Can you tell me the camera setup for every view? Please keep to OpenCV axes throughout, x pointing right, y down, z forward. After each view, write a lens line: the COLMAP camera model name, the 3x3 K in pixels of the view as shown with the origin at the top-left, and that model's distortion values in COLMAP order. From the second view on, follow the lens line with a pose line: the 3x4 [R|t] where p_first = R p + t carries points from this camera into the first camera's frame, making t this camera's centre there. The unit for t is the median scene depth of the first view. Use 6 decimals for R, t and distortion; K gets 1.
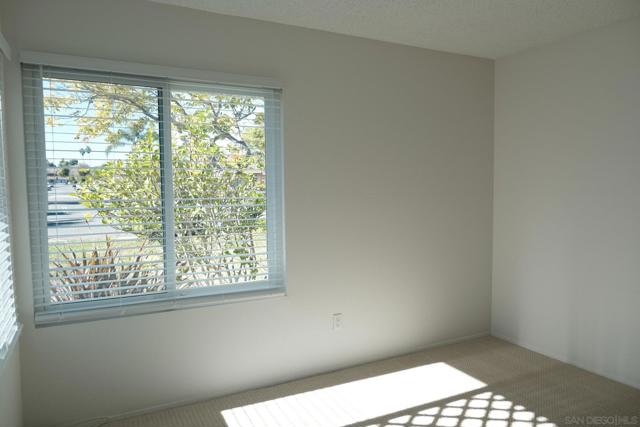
lens RADIAL K [[451.3, 0, 319.6], [0, 451.3, 207.9], [0, 0, 1]] dist [-0.006425, 0.001789]
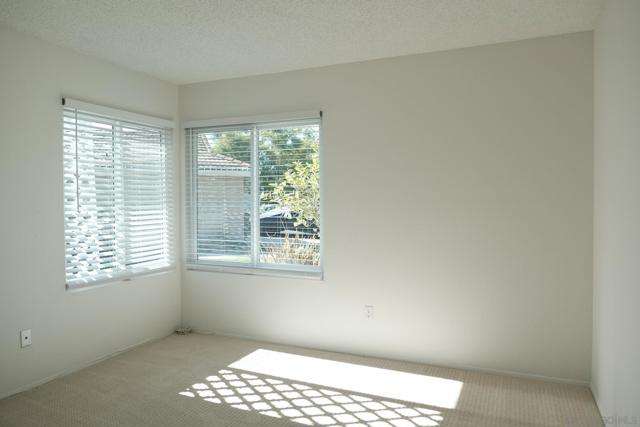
lens RADIAL K [[451.3, 0, 319.5], [0, 451.3, 214.6], [0, 0, 1]] dist [-0.006425, 0.001789]
pose [[0.627497, 0.034571, -0.777851, 0.965769], [-0.040614, 0.999107, 0.011641, -0.003563], [0.777559, 0.024287, 0.628341, 0.210719]]
